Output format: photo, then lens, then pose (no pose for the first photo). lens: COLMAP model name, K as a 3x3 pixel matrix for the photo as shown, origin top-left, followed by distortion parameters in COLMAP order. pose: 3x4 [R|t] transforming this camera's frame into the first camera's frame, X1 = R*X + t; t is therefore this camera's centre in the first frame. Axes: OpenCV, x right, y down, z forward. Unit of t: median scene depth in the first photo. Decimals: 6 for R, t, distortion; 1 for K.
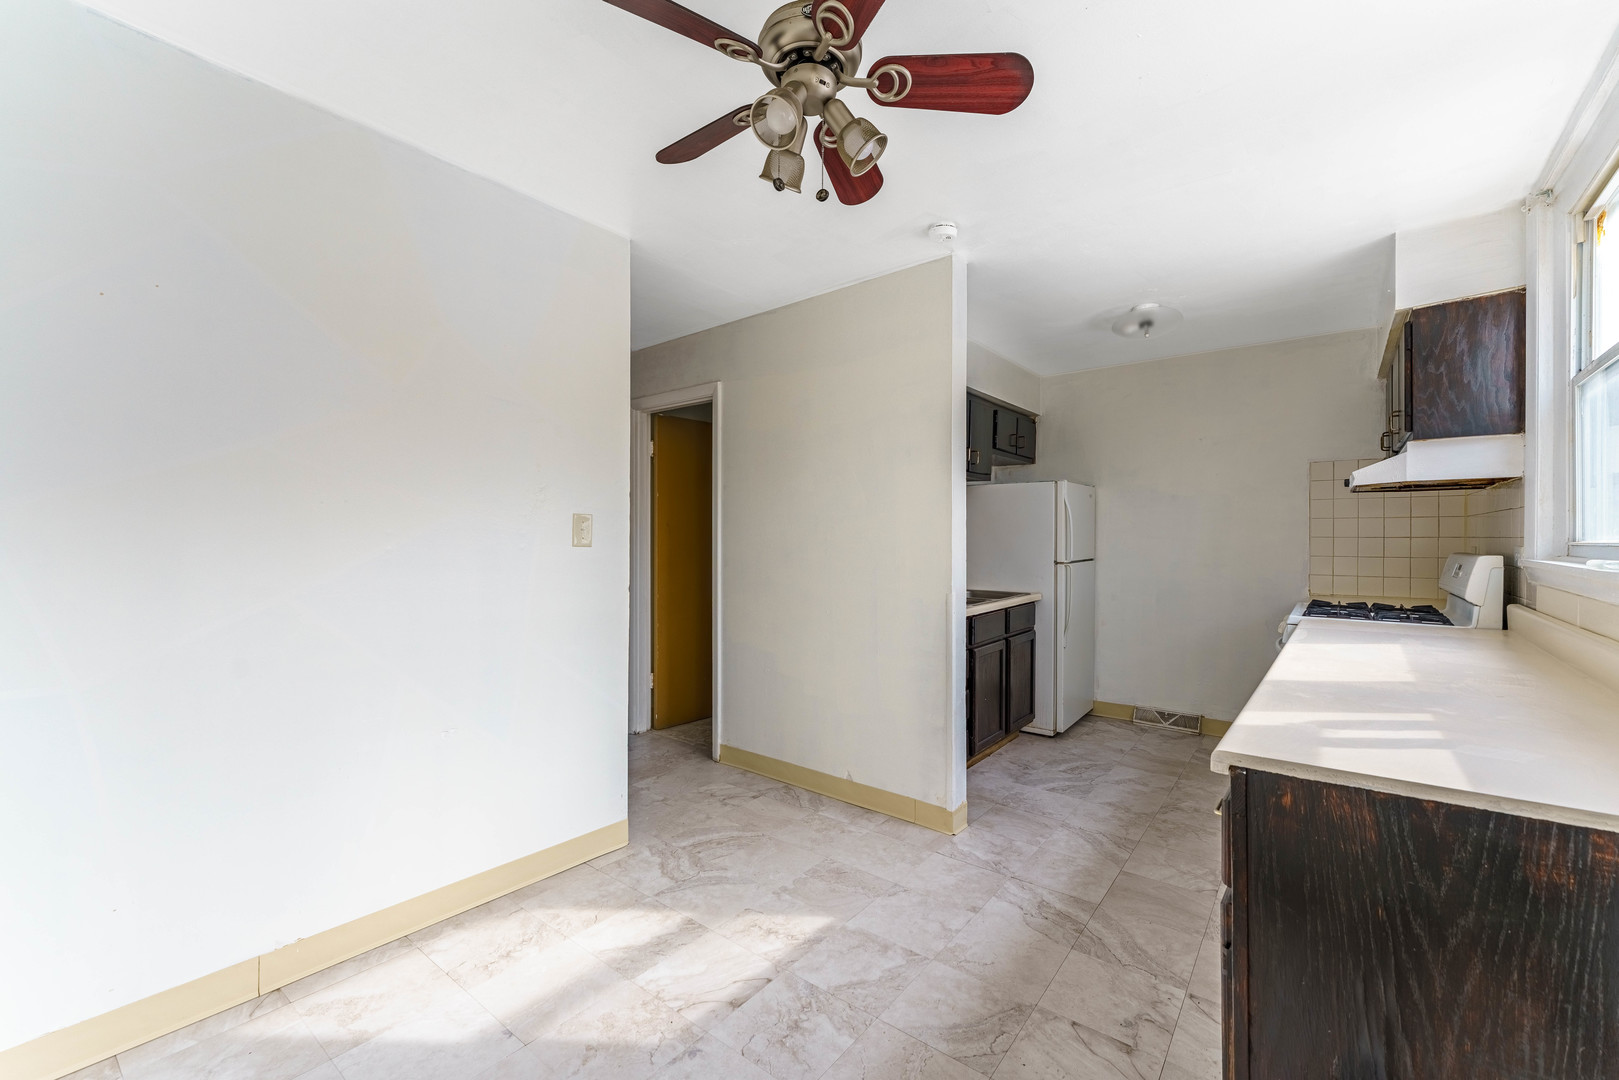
lens RADIAL K [[639.7, 0, 826.2], [0, 639.7, 542.7], [0, 0, 1]] dist [0.000381, -0.000344]
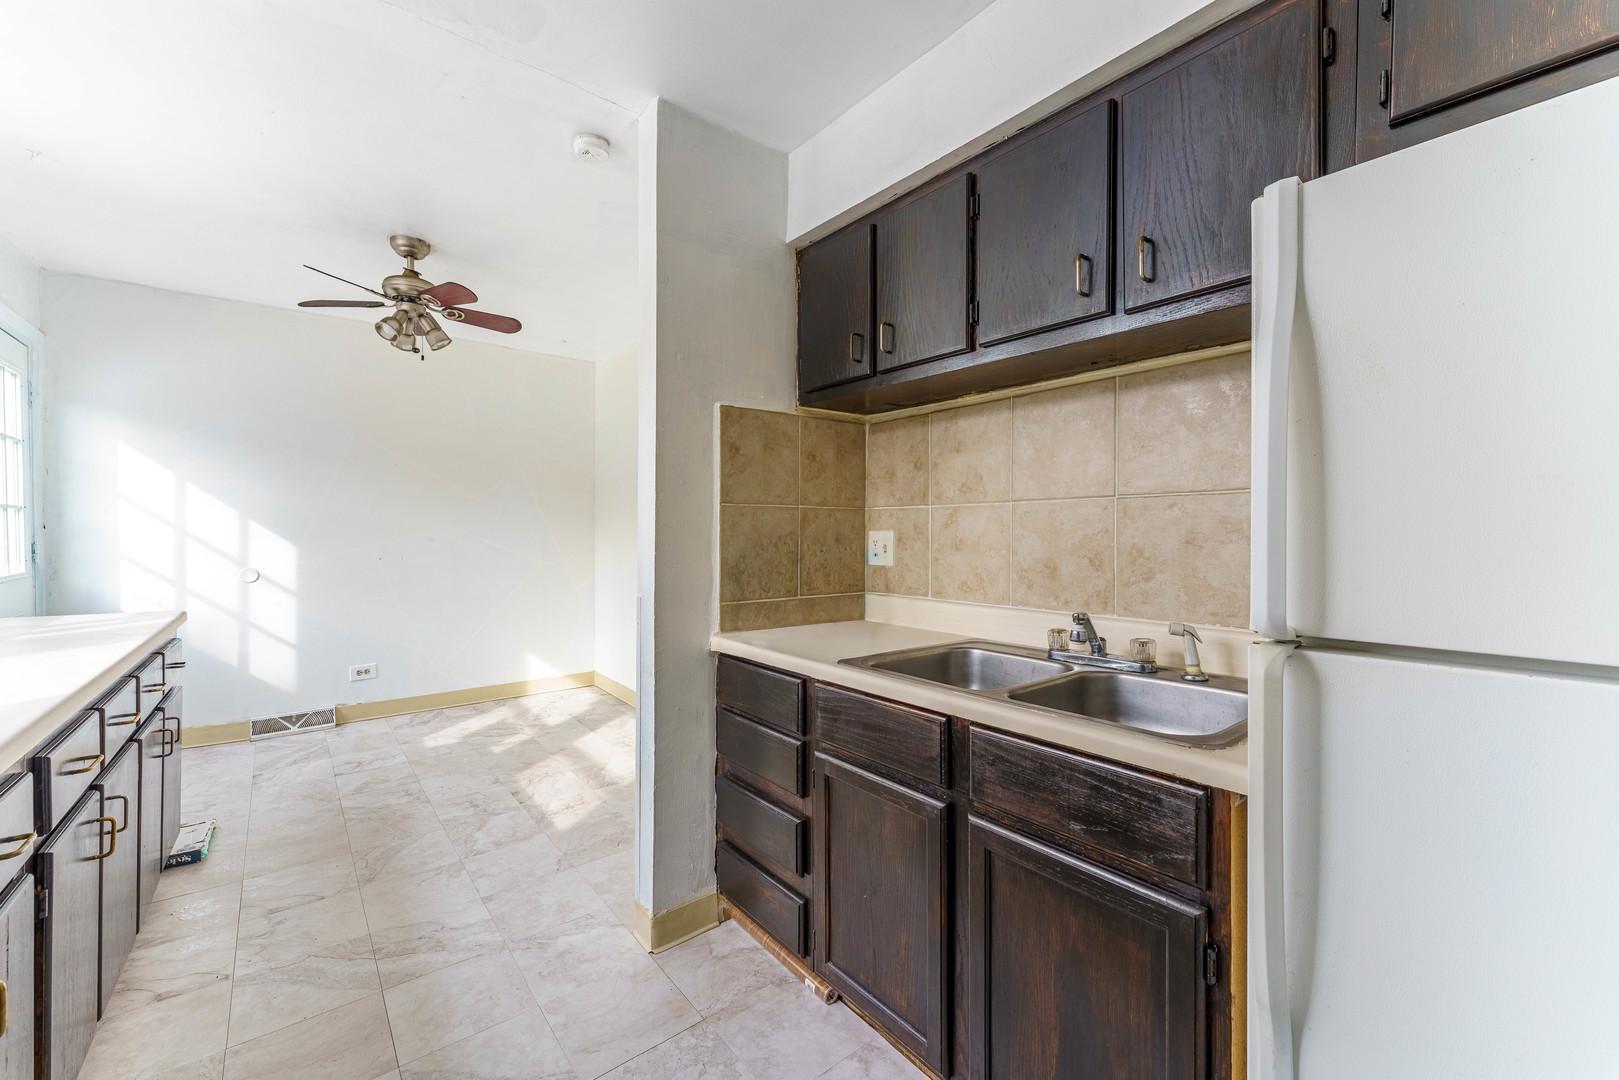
lens RADIAL K [[658.0, 0, 810.0], [0, 658.0, 534.1], [0, 0, 1]] dist [0.000683, -0.000068]
pose [[-0.230231, 0.002204, -0.973133, 0.881298], [-0.012647, 0.999906, 0.005257, 0.003520], [0.973054, 0.013517, -0.230182, 1.369941]]
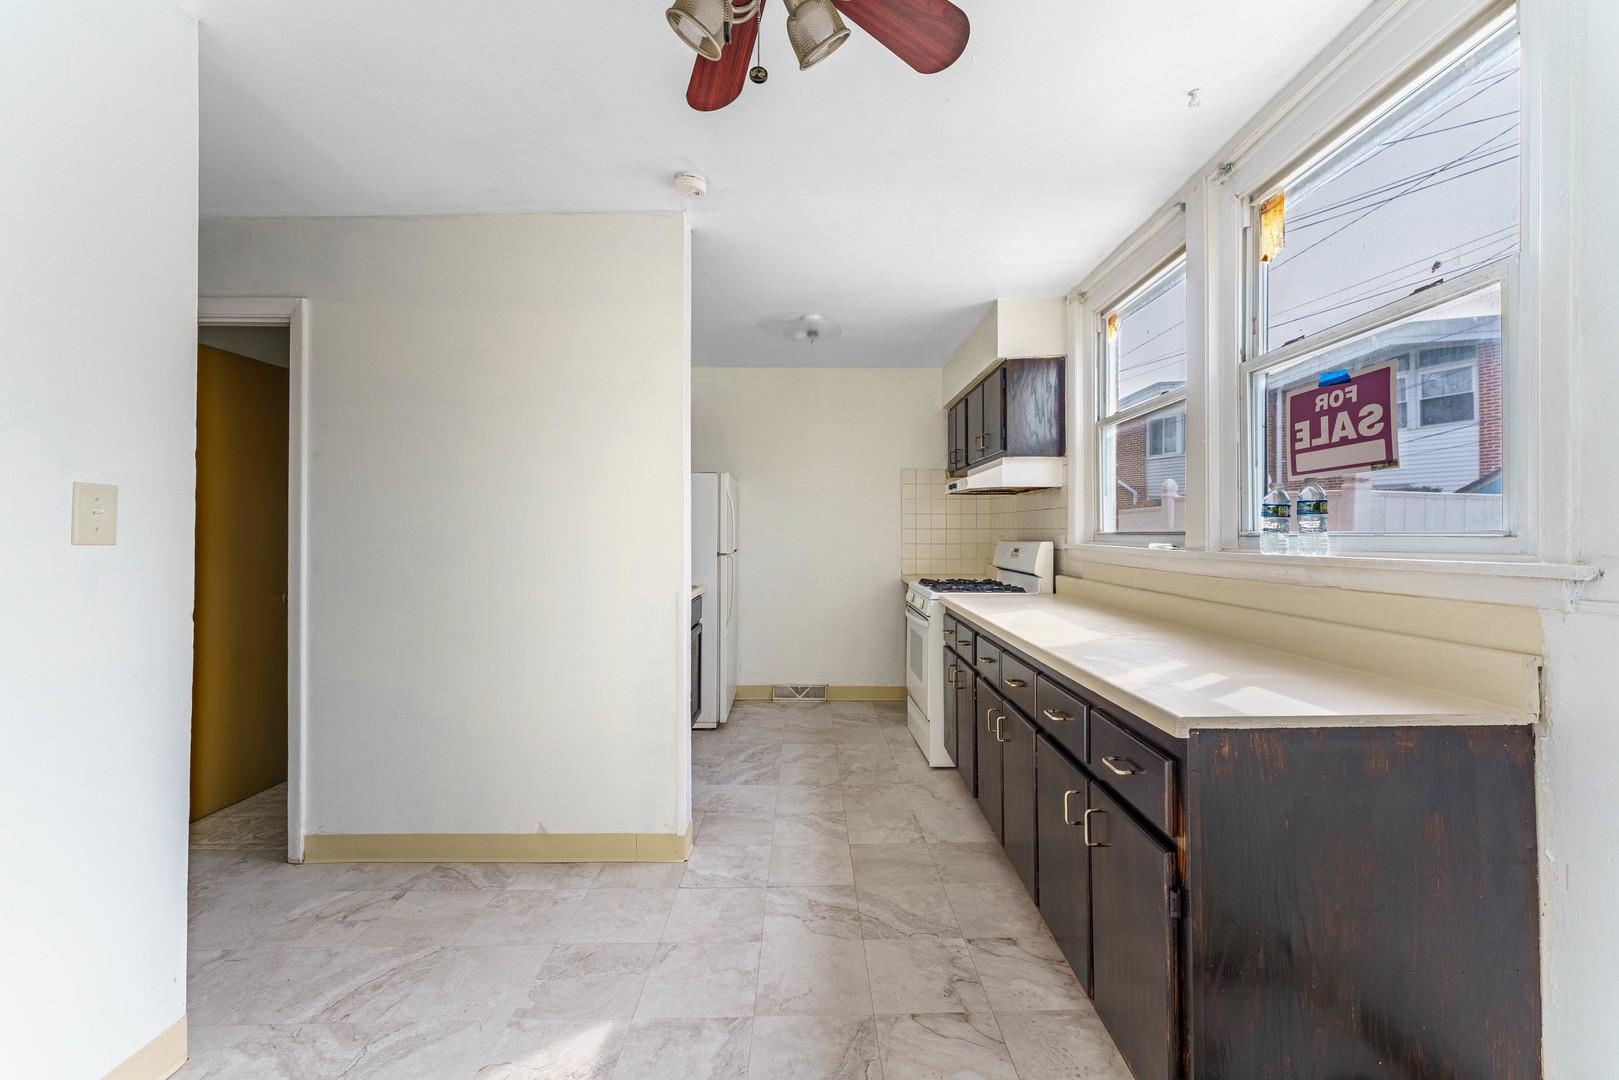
lens RADIAL K [[635.0, 0, 808.9], [0, 635.0, 528.5], [0, 0, 1]] dist [0.002565, -0.000195]
pose [[0.788134, 0.000766, 0.615503, -0.214265], [0.005208, 0.999955, -0.007913, -0.000331], [-0.615482, 0.009442, 0.788094, 0.191085]]
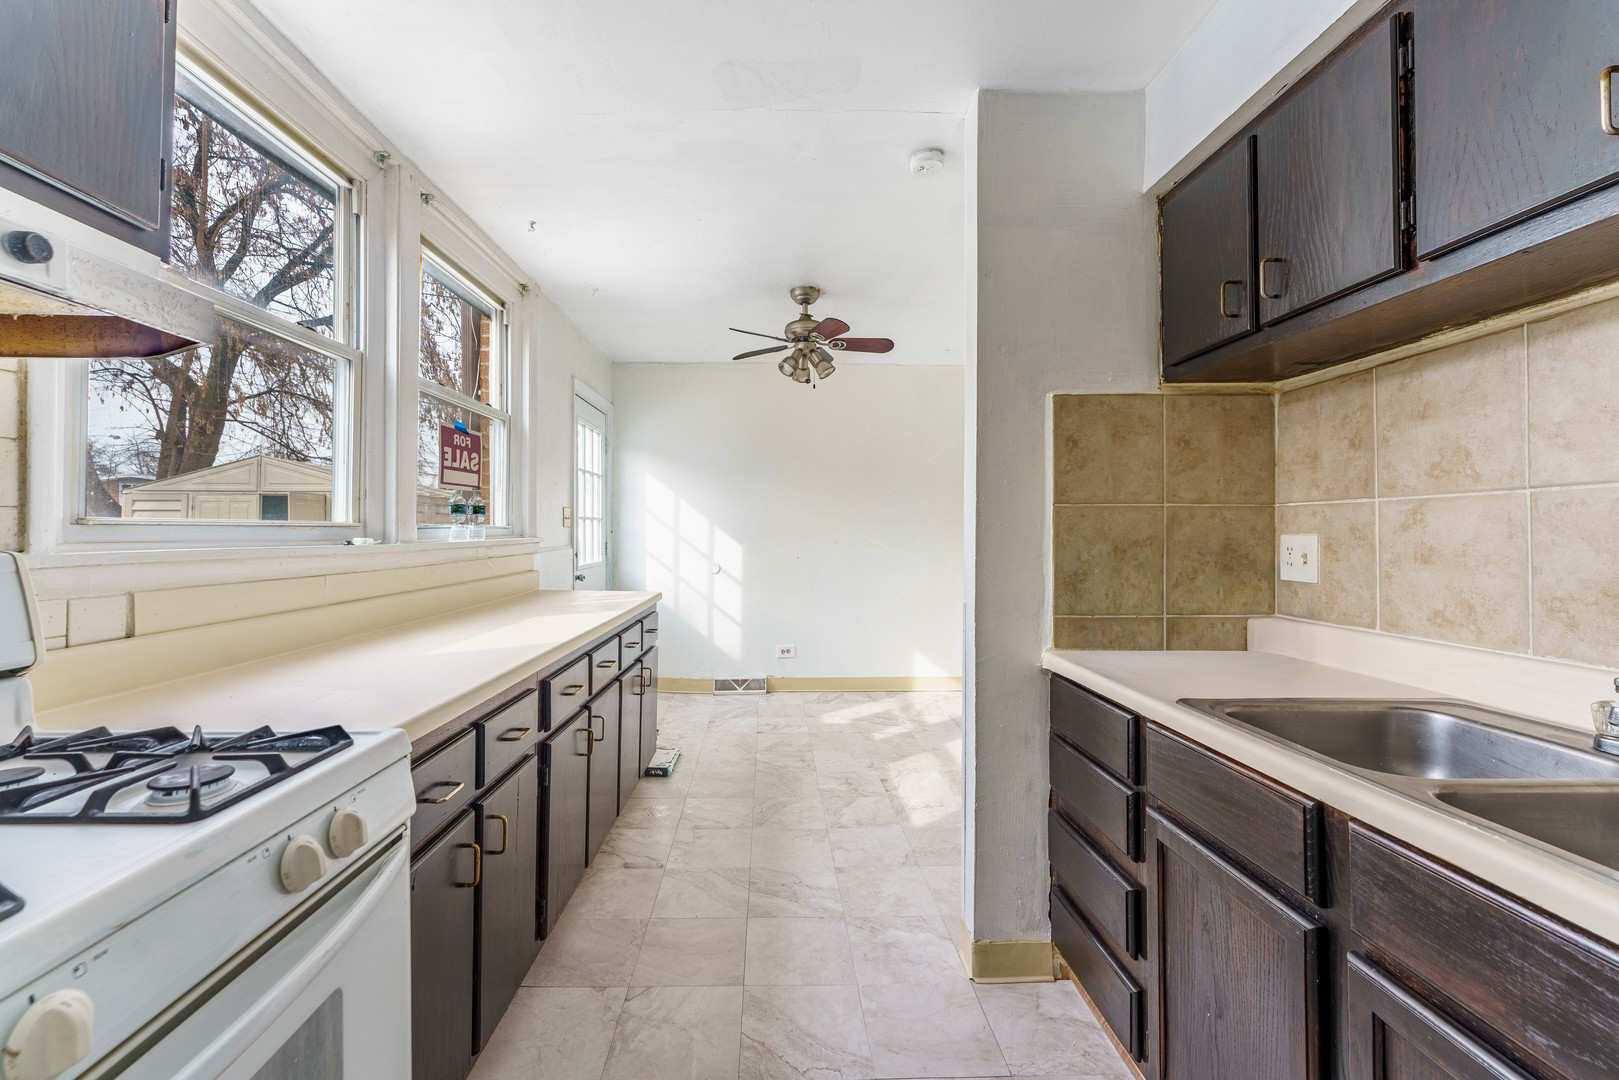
lens RADIAL K [[665.9, 0, 776.8], [0, 665.9, 518.8], [0, 0, 1]] dist [0.001396, -0.001216]
pose [[-0.784245, -0.016483, -0.620232, 0.817860], [-0.009385, 0.999848, -0.014705, 0.001470], [0.620380, -0.005711, -0.784281, 1.459255]]
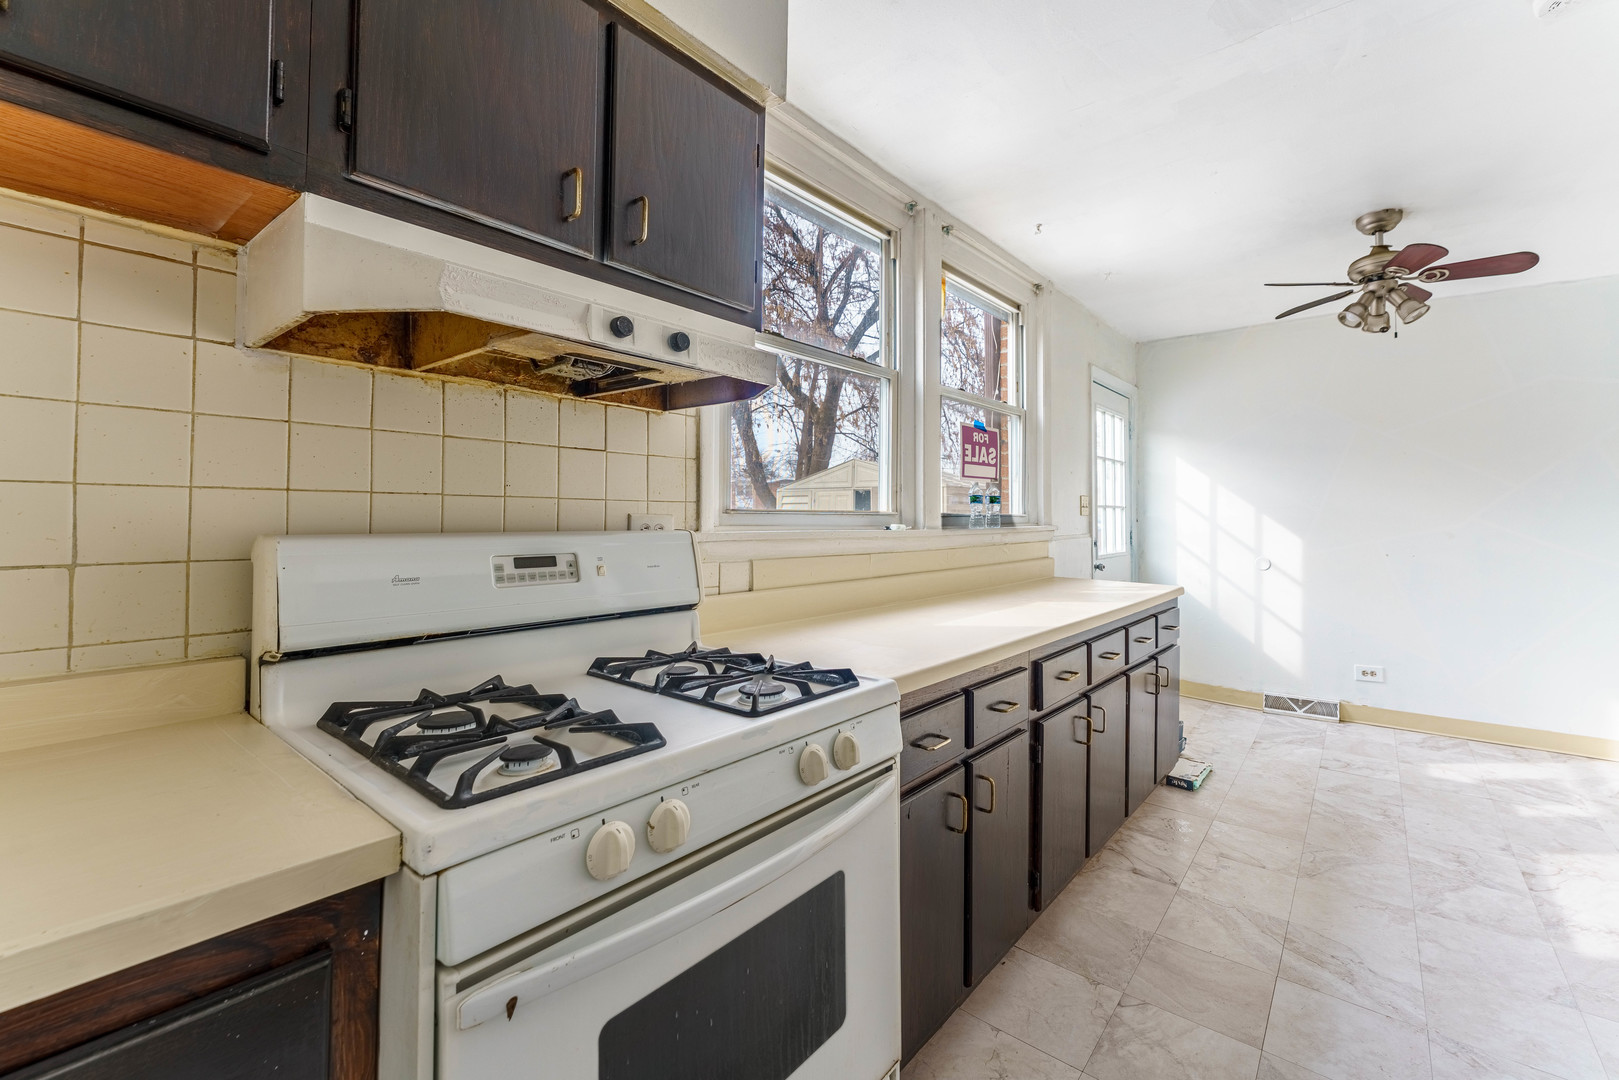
lens RADIAL K [[673.1, 0, 860.5], [0, 673.1, 498.5], [0, 0, 1]] dist [0.000239, 0.000782]
pose [[-0.999933, -0.009777, -0.006175, 0.774686], [-0.009640, 0.999715, -0.021836, 0.001671], [0.006386, -0.021775, -0.999742, 1.499488]]
